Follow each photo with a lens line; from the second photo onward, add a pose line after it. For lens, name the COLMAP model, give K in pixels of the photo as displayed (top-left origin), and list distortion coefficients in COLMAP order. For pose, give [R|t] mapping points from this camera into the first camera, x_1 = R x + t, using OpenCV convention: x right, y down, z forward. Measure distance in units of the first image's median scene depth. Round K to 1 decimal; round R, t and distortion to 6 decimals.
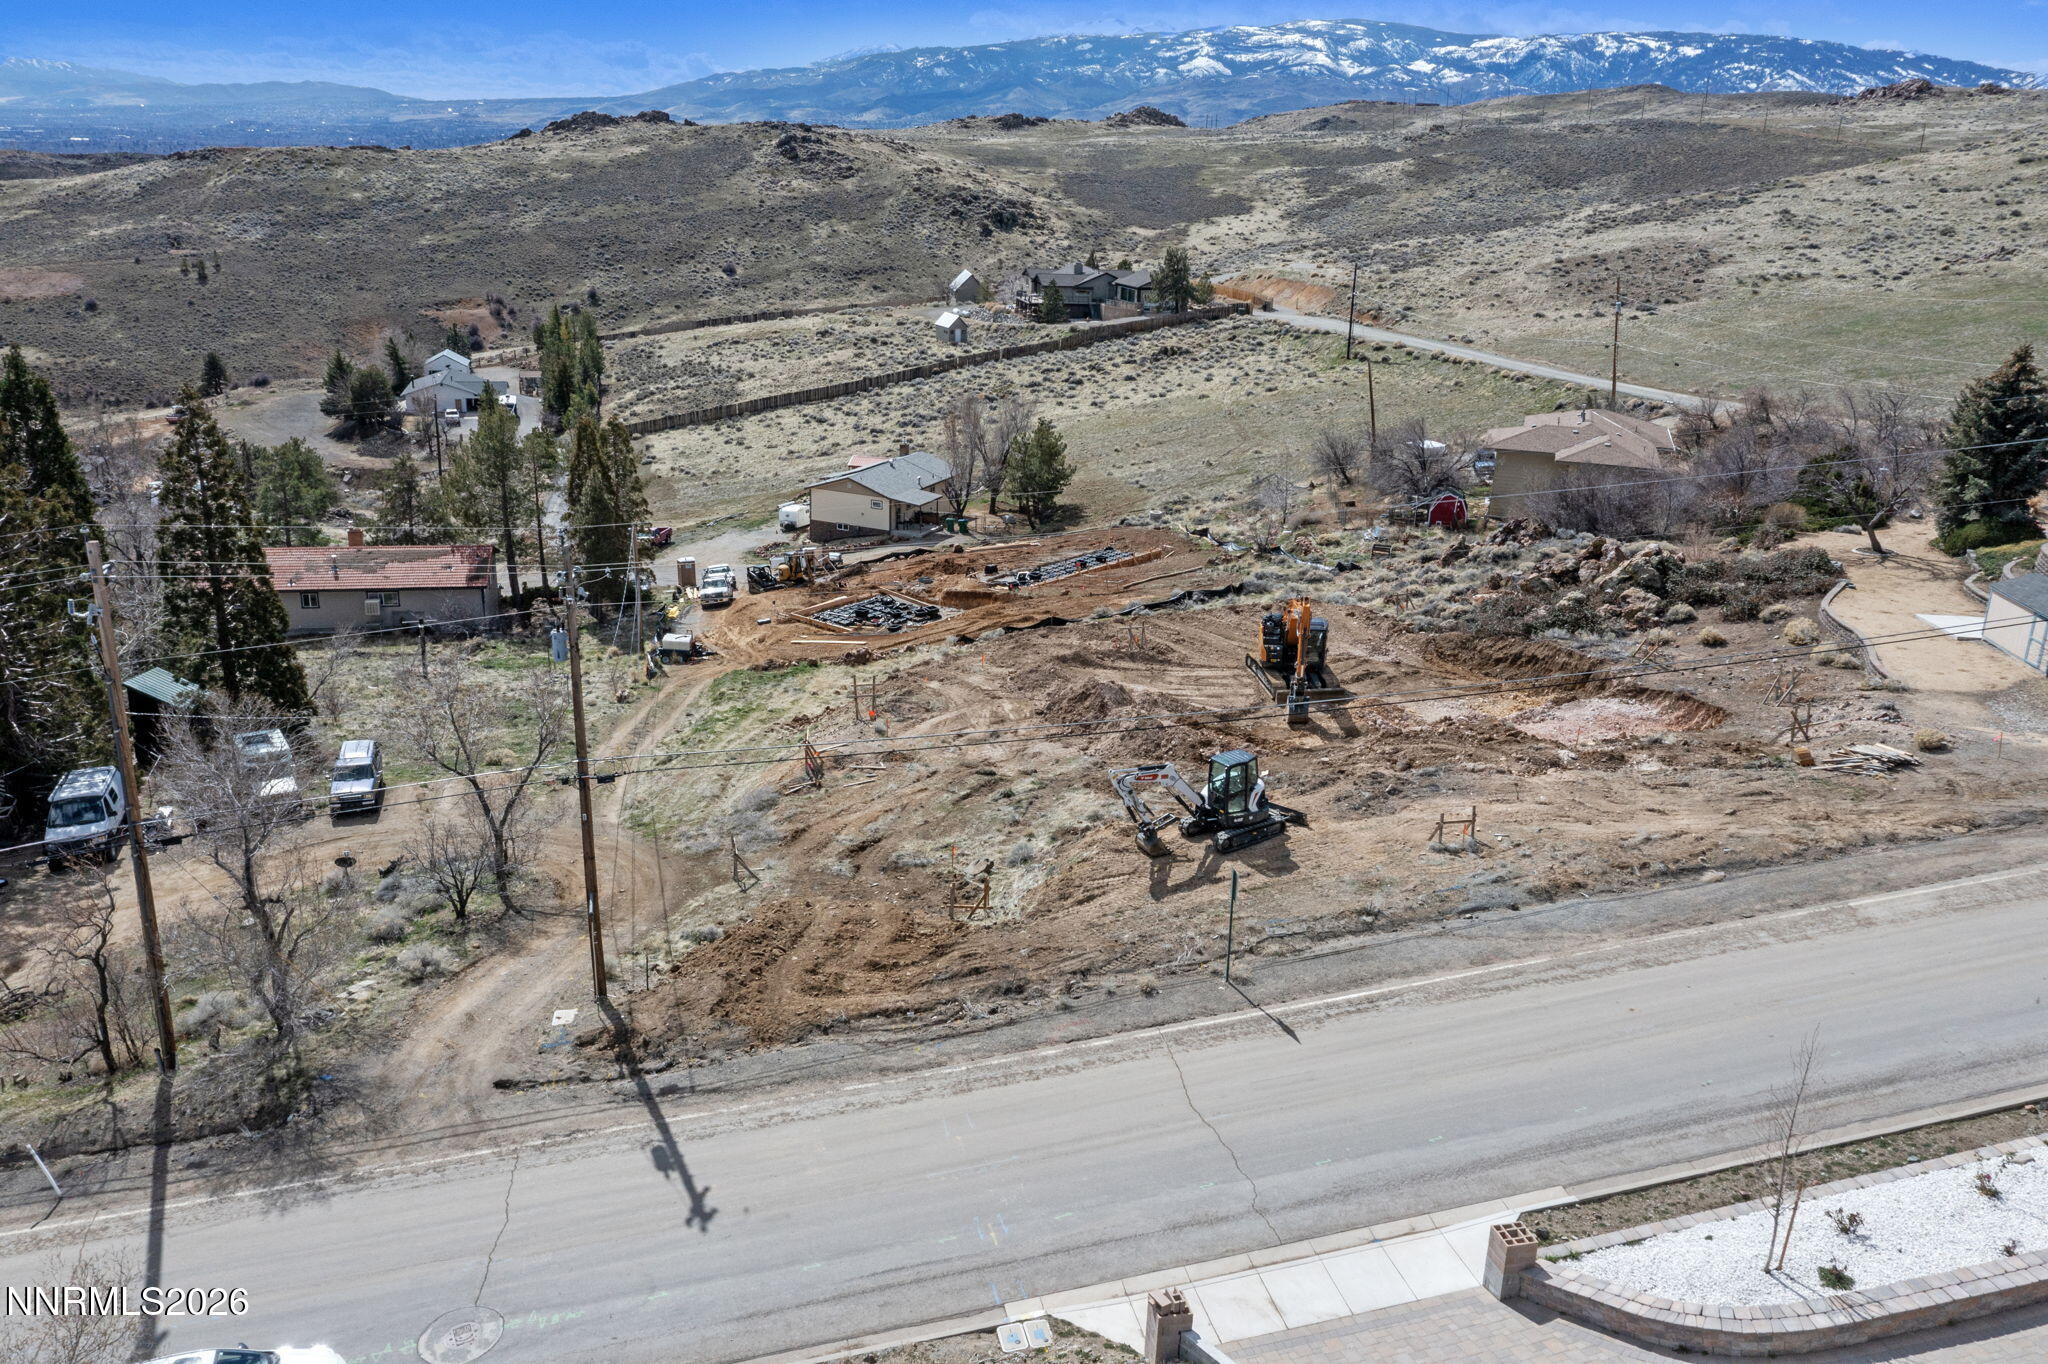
lens RADIAL K [[1603.8, 0, 1016.1], [0, 1603.8, 675.9], [0, 0, 1]] dist [-0.010256, 0.010332]
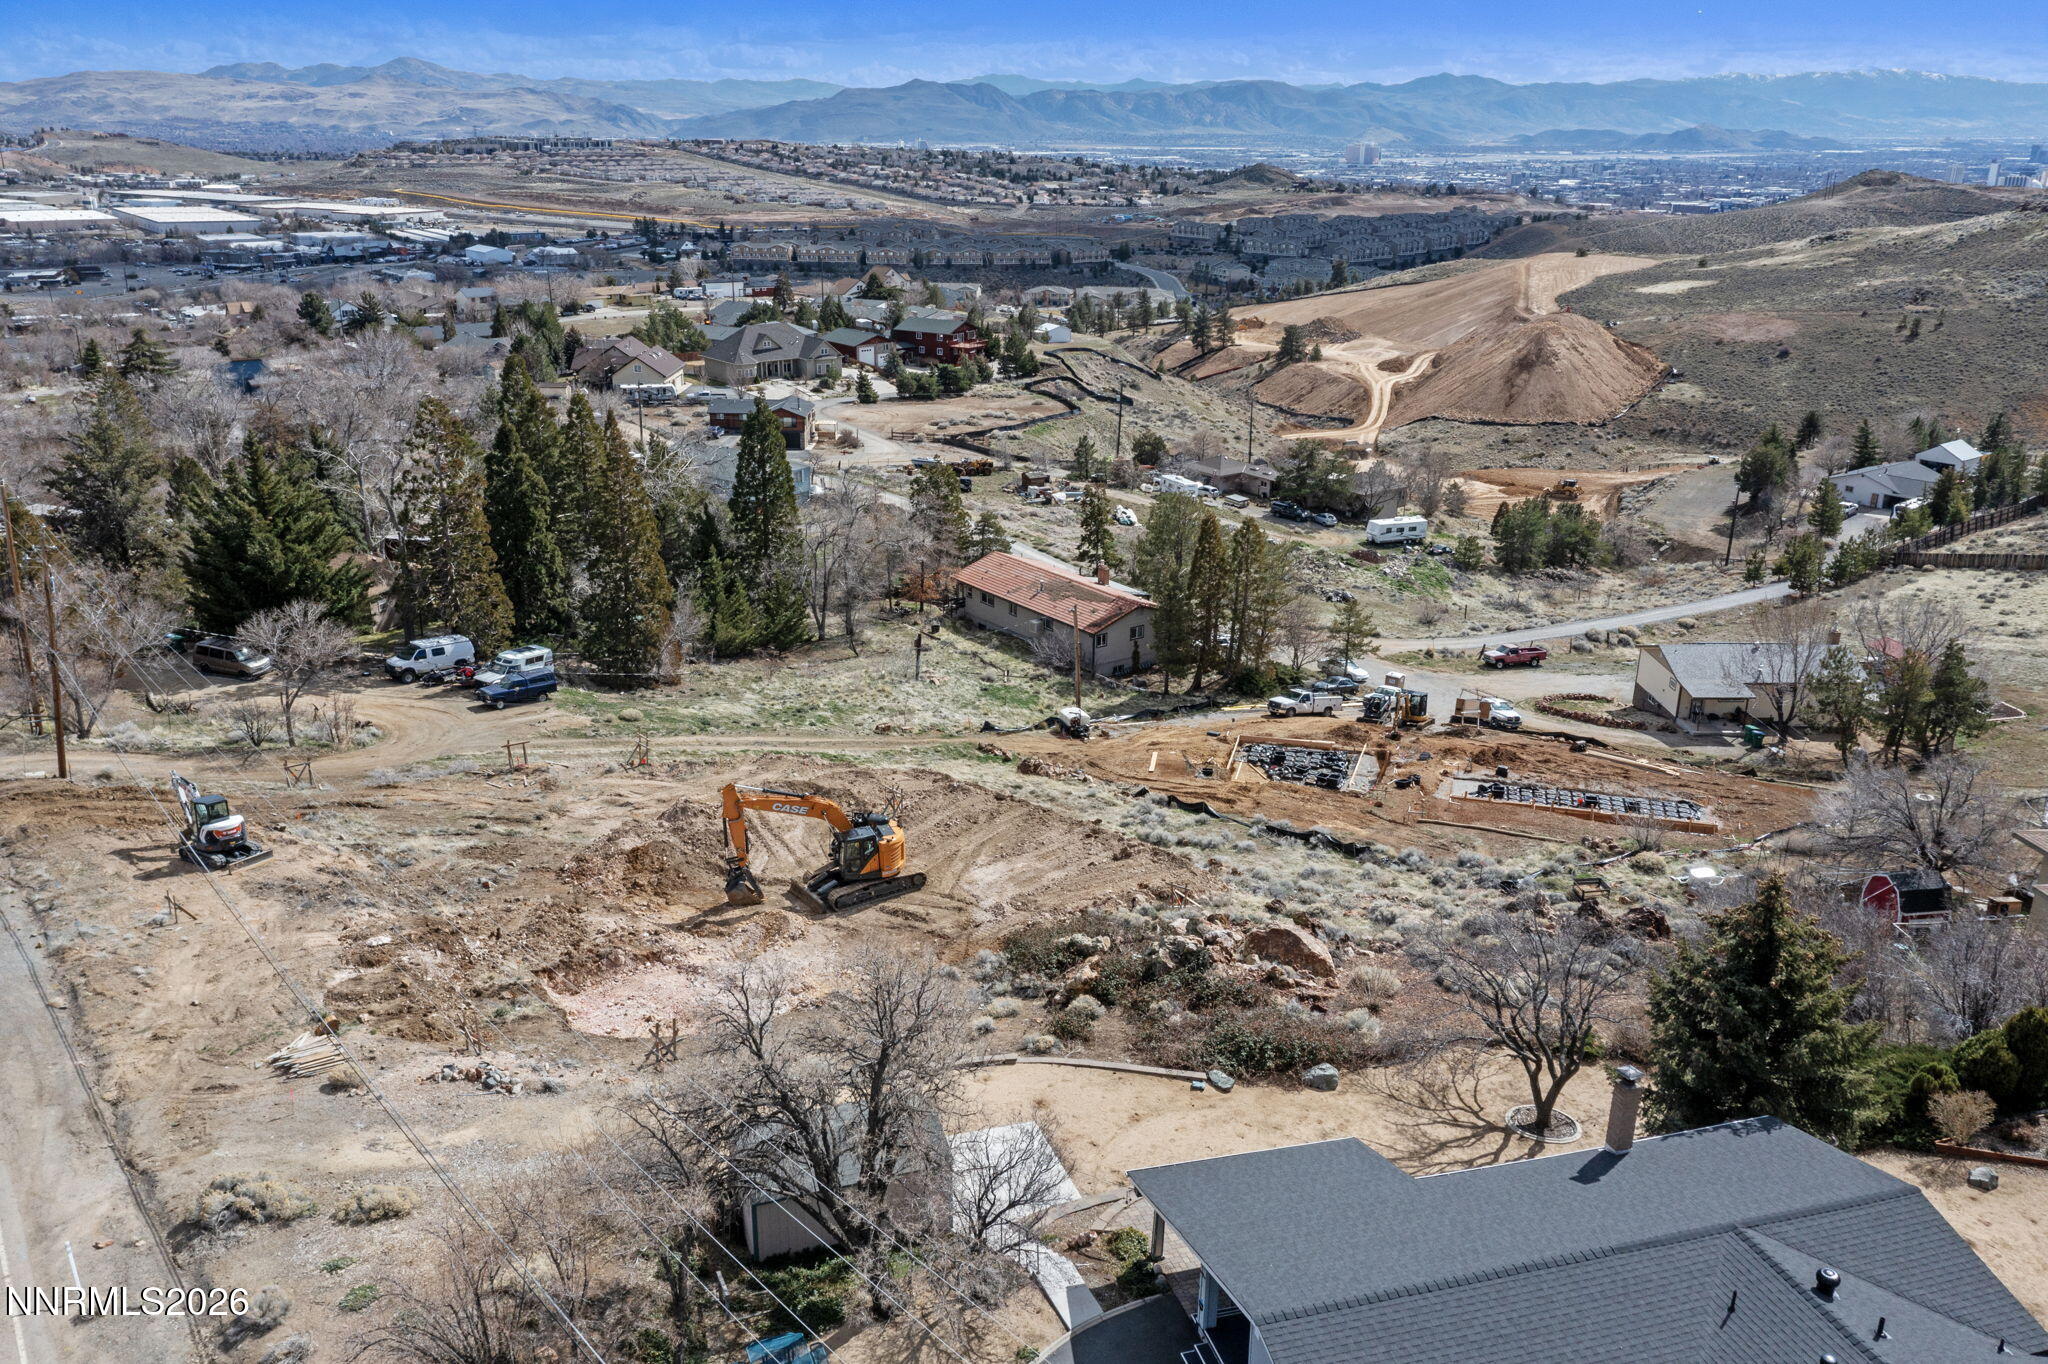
lens RADIAL K [[1603.8, 0, 1033.3], [0, 1603.8, 685.3], [0, 0, 1]] dist [-0.010256, 0.010332]
pose [[0.411779, 0.271356, -0.869945, 0.301882], [-0.280905, 0.945947, 0.162100, -0.087313], [0.866908, 0.177623, 0.465747, 0.183452]]
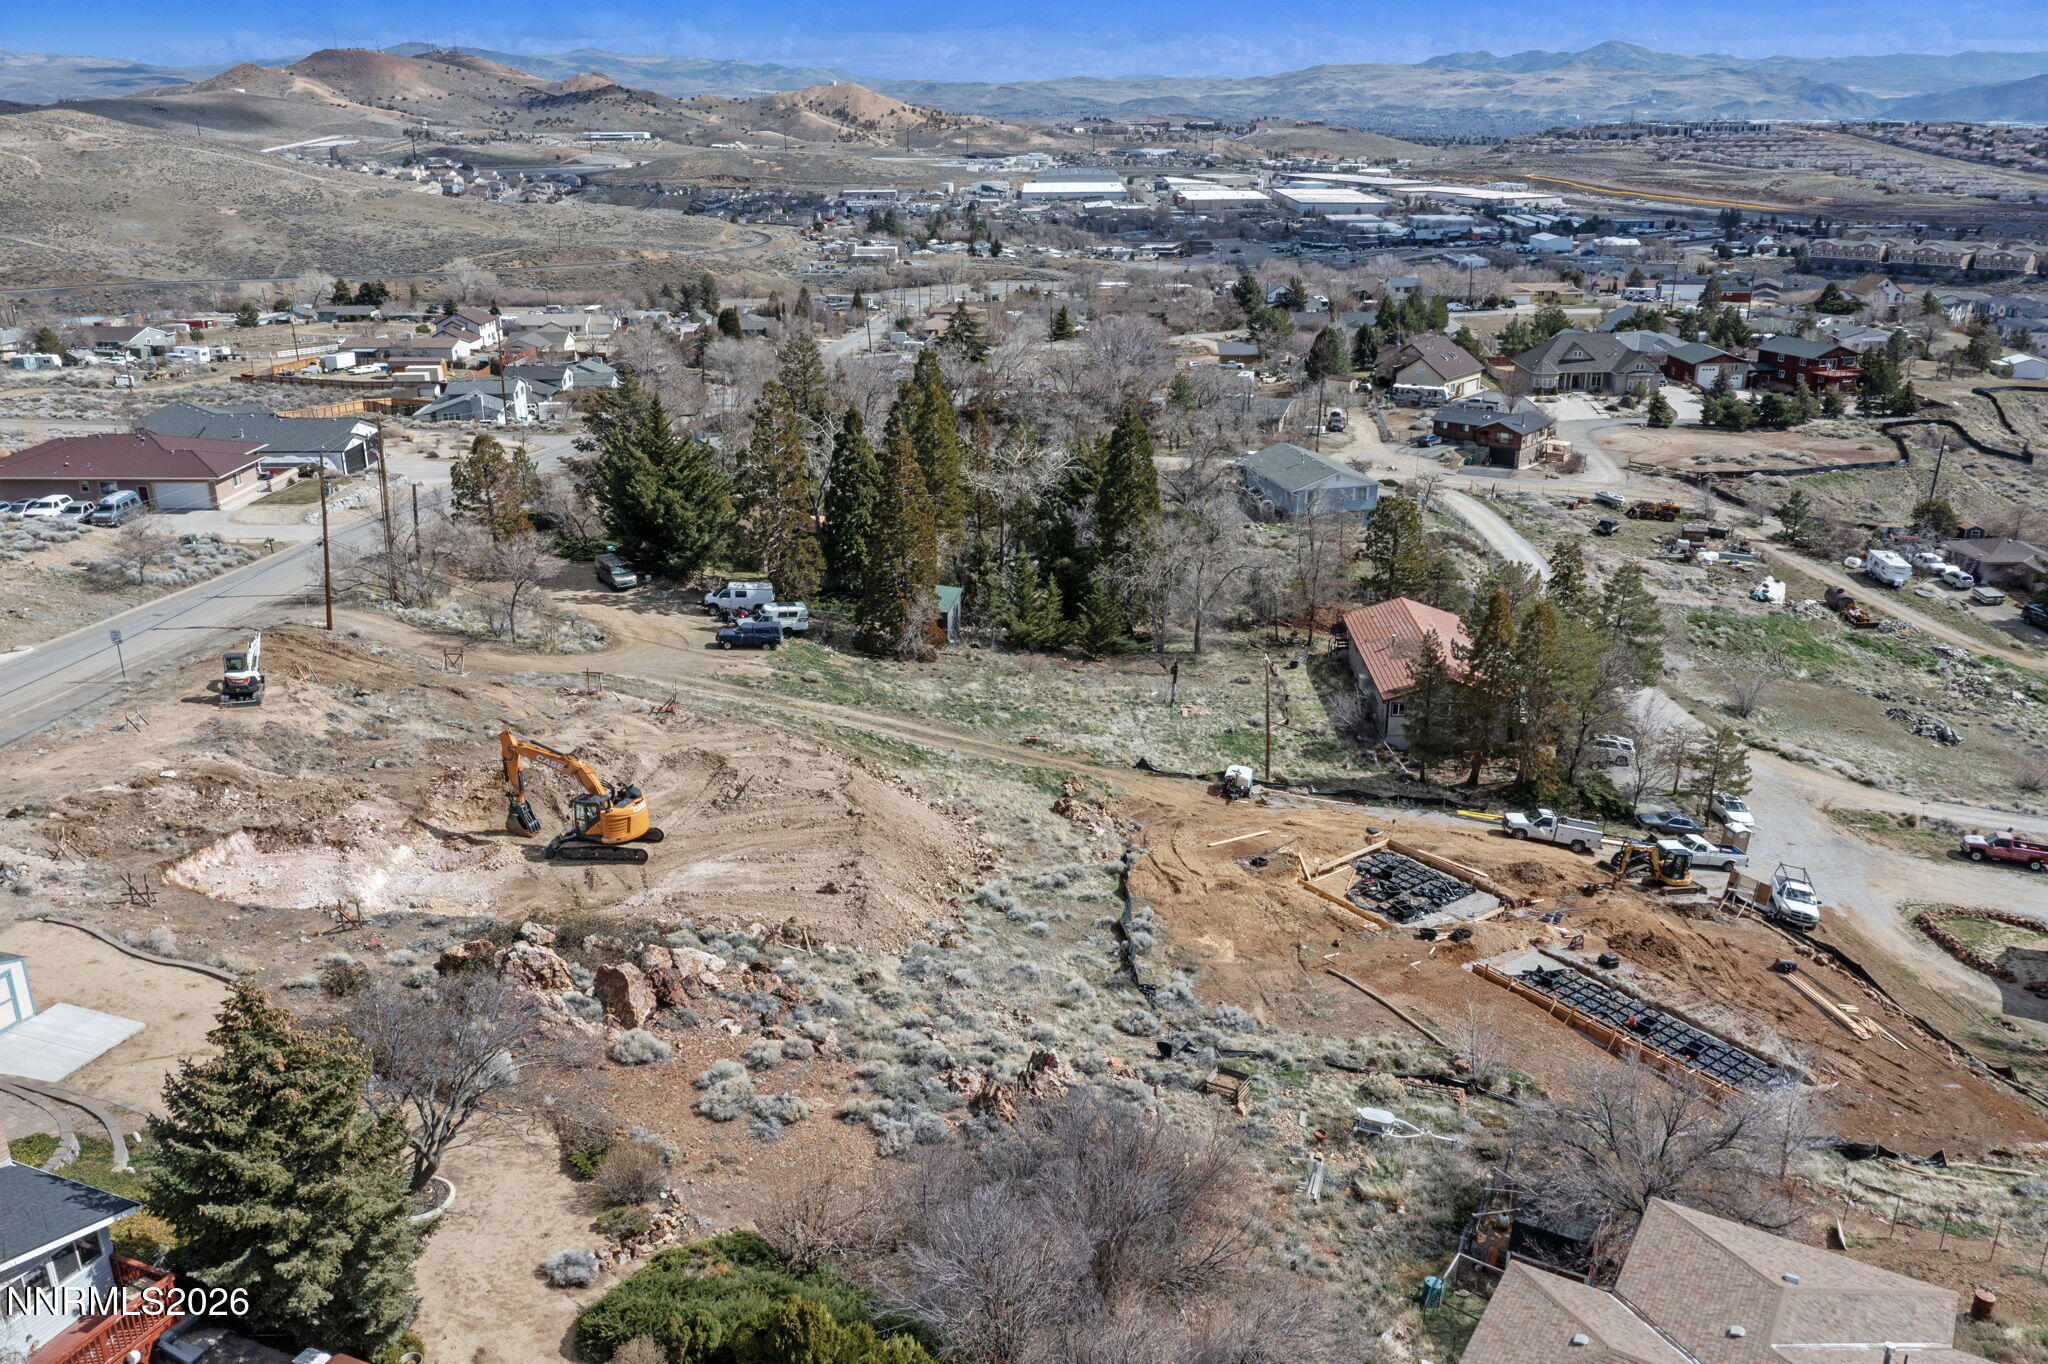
lens RADIAL K [[1603.8, 0, 1032.3], [0, 1603.8, 691.2], [0, 0, 1]] dist [-0.010256, 0.010332]
pose [[-0.248030, 0.300499, -0.920968, 0.313600], [-0.304761, 0.878202, 0.368622, -0.168891], [0.919566, 0.372104, -0.126240, 0.402229]]
